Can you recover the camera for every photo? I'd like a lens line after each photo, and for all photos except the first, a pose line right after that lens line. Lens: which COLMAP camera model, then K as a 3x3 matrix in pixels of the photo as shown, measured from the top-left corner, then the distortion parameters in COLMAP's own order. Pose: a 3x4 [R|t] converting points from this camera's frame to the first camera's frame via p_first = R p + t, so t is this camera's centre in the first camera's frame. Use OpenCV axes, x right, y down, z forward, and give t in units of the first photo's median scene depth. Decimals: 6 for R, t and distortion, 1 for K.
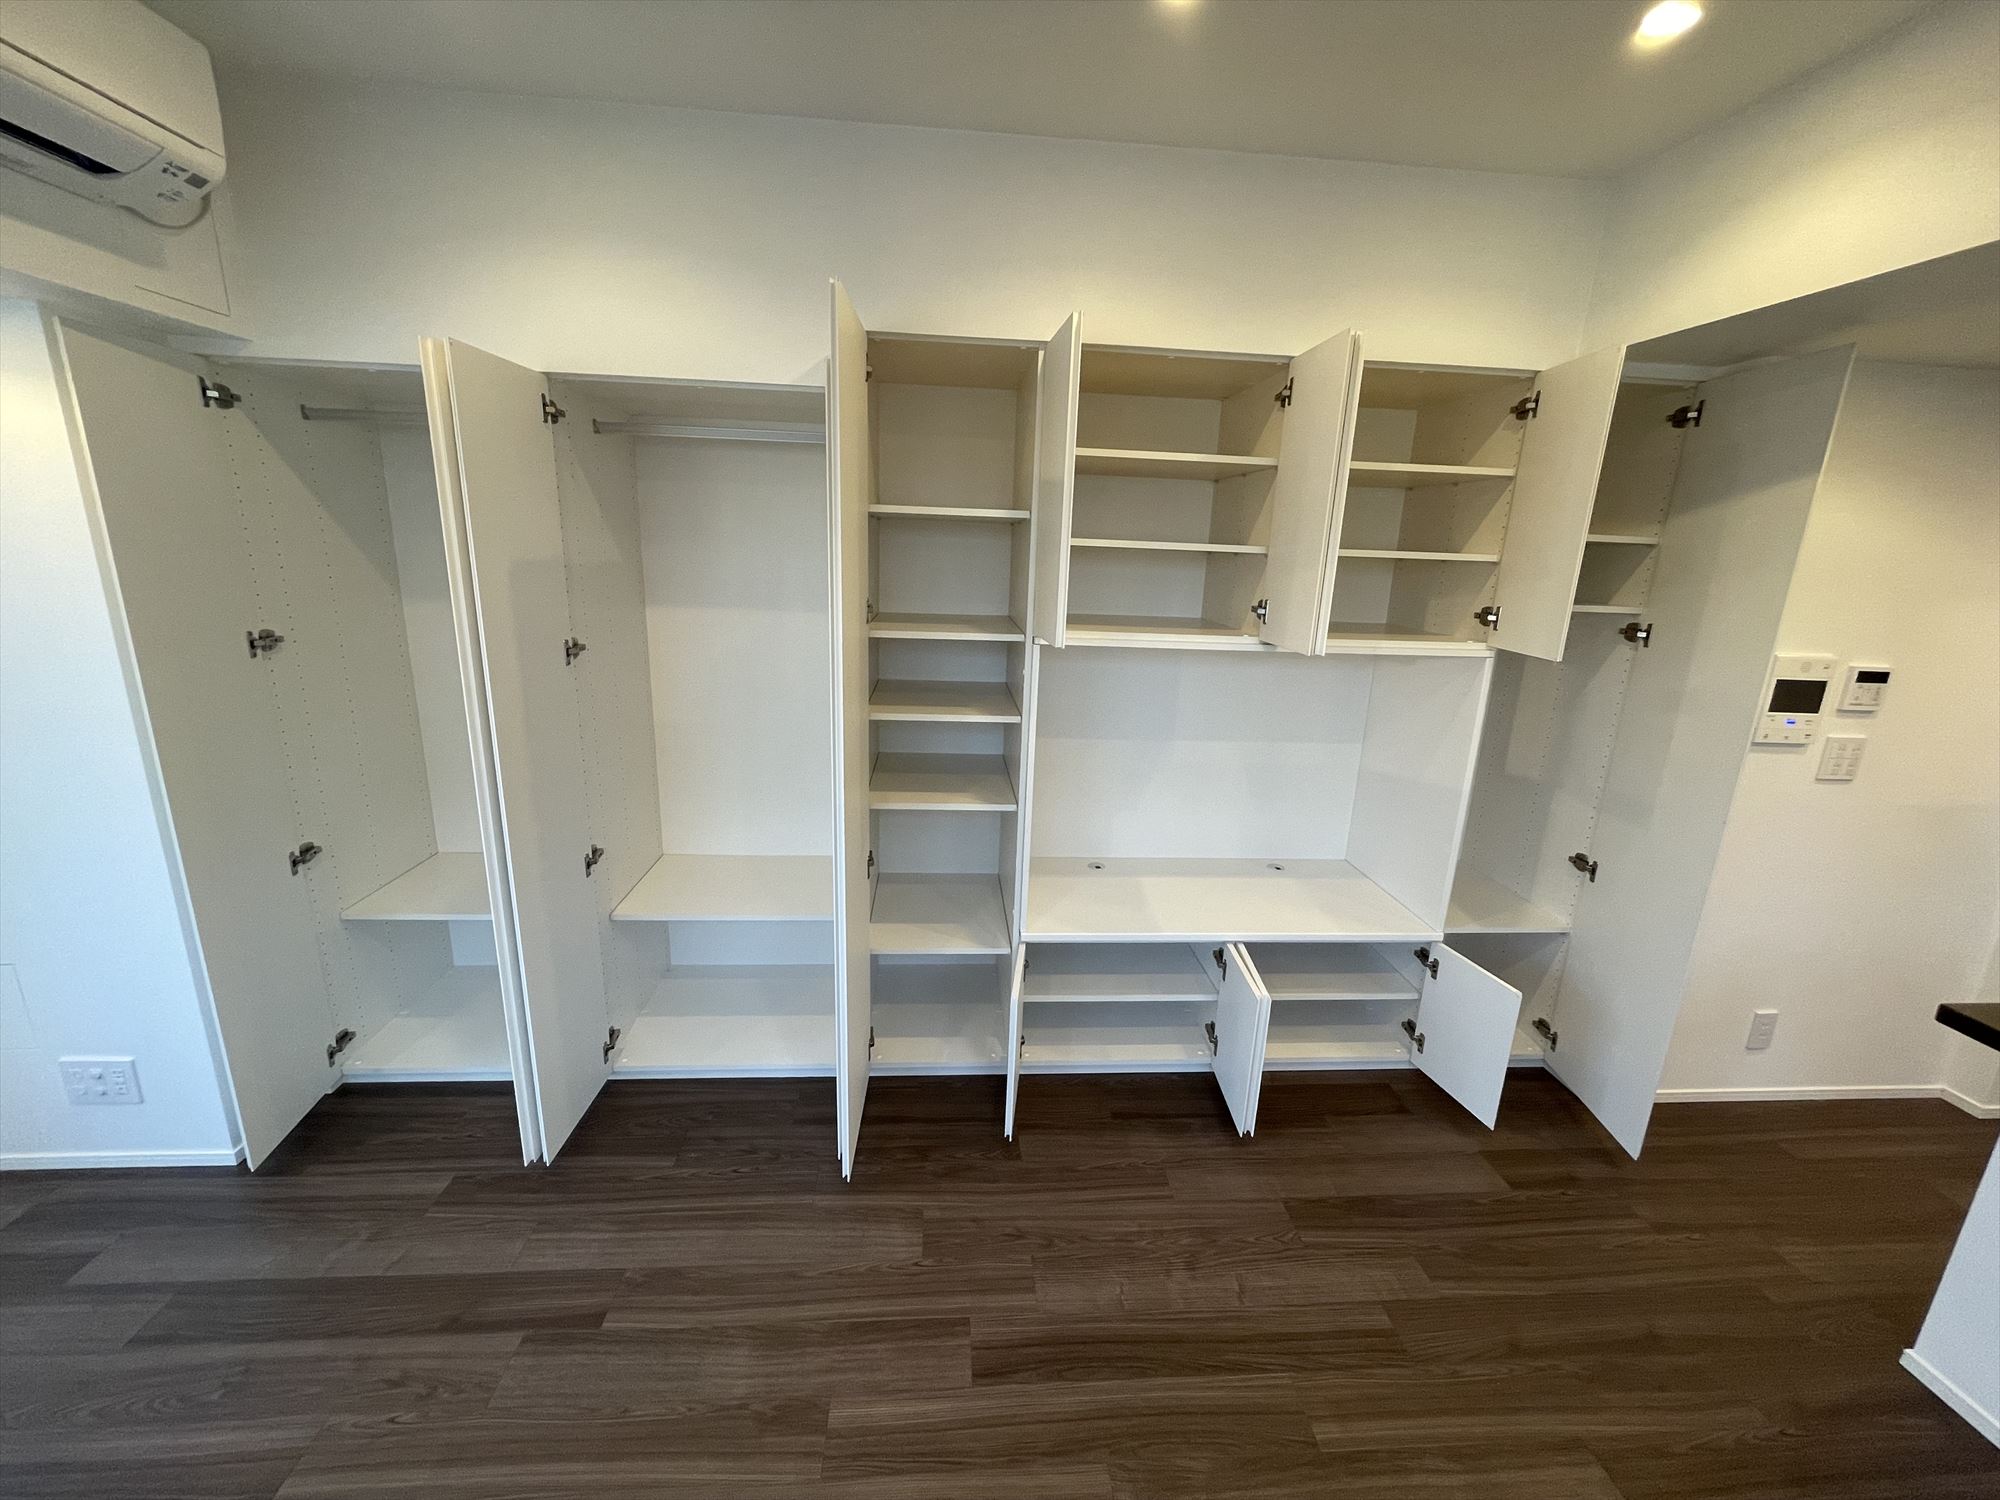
lens RADIAL K [[804.9, 0, 1001.2], [0, 804.9, 754.9], [0, 0, 1]] dist [-0.000215, -0.000034]
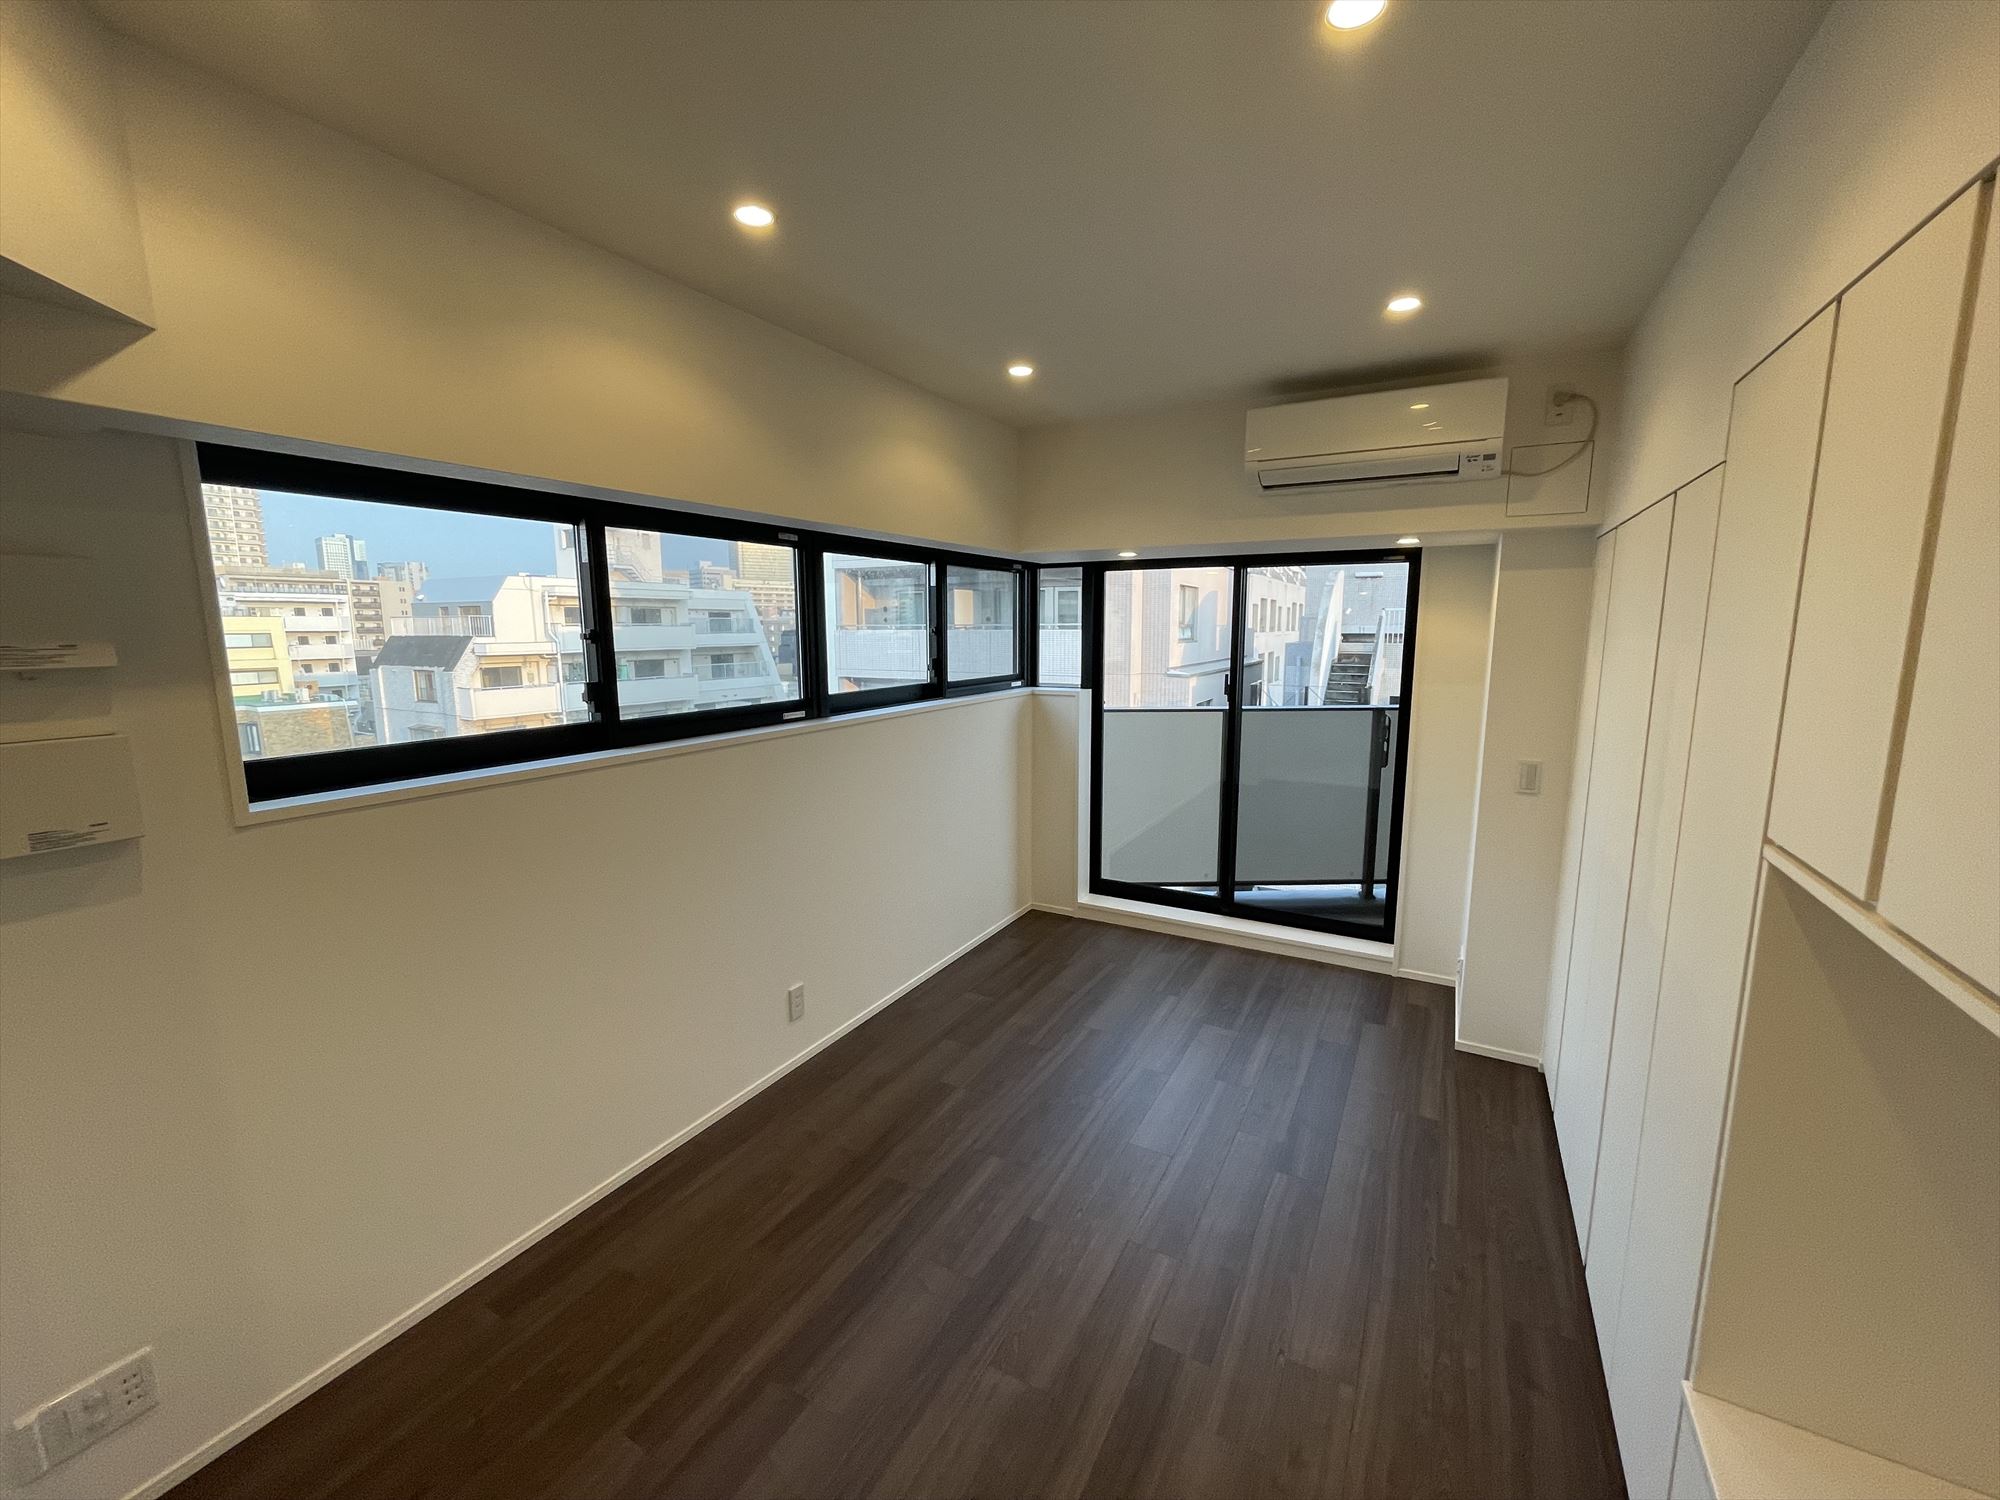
lens RADIAL K [[804.9, 0, 996.4], [0, 804.9, 749.5], [0, 0, 1]] dist [-0.000215, -0.000034]
pose [[-0.544228, 0.100962, -0.832840, 0.925683], [-0.212101, 0.943923, 0.253027, -0.291908], [0.811683, 0.314351, -0.492295, 1.030237]]
